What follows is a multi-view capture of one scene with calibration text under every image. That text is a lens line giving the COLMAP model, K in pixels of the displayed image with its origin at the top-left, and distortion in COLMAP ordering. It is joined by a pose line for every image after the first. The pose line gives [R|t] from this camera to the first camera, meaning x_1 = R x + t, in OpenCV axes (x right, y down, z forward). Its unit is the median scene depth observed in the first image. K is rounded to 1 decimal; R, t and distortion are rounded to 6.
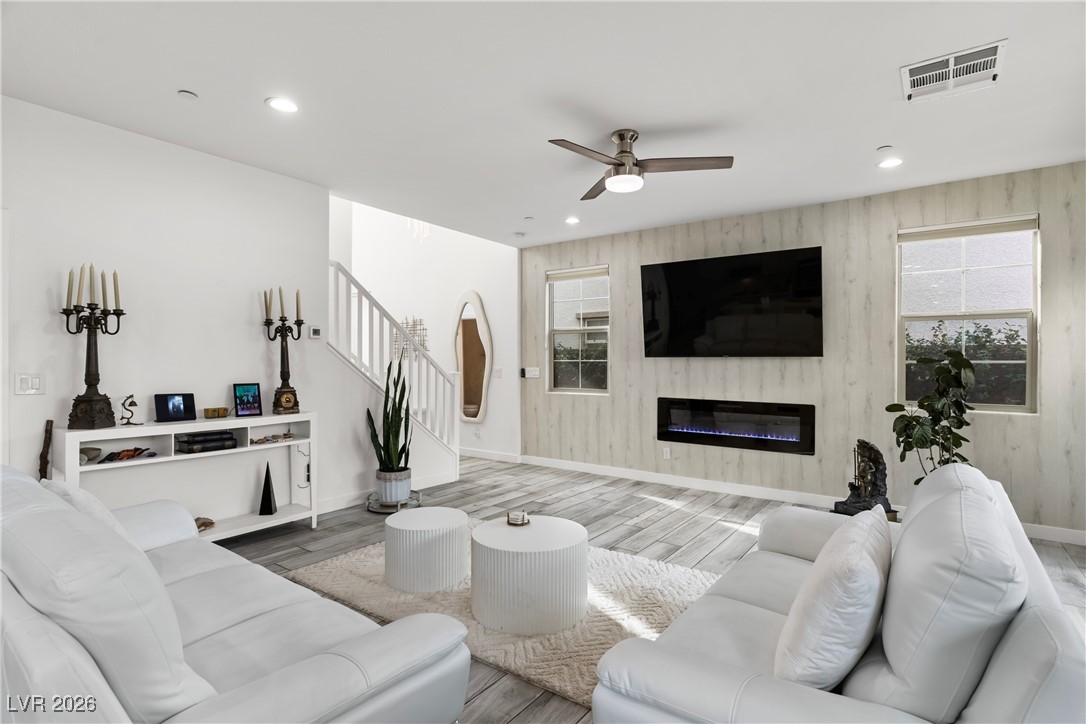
lens RADIAL K [[532.1, 0, 545.1], [0, 532.1, 361.6], [0, 0, 1]] dist [-0.005273, 0.001928]
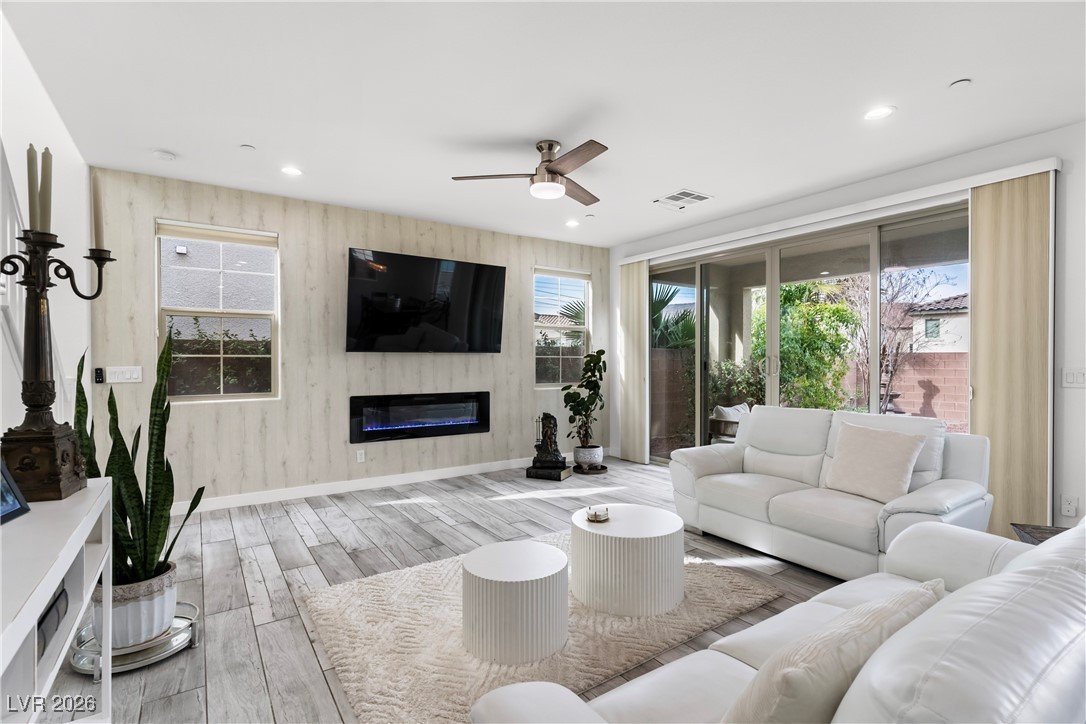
lens RADIAL K [[516.9, 0, 544.7], [0, 516.9, 362.1], [0, 0, 1]] dist [0.001232, 0.000673]
pose [[0.340002, -0.008753, 0.940384, -0.599061], [0.000539, 0.999958, 0.009112, 0.001377], [-0.940424, -0.002591, 0.339993, 0.468202]]
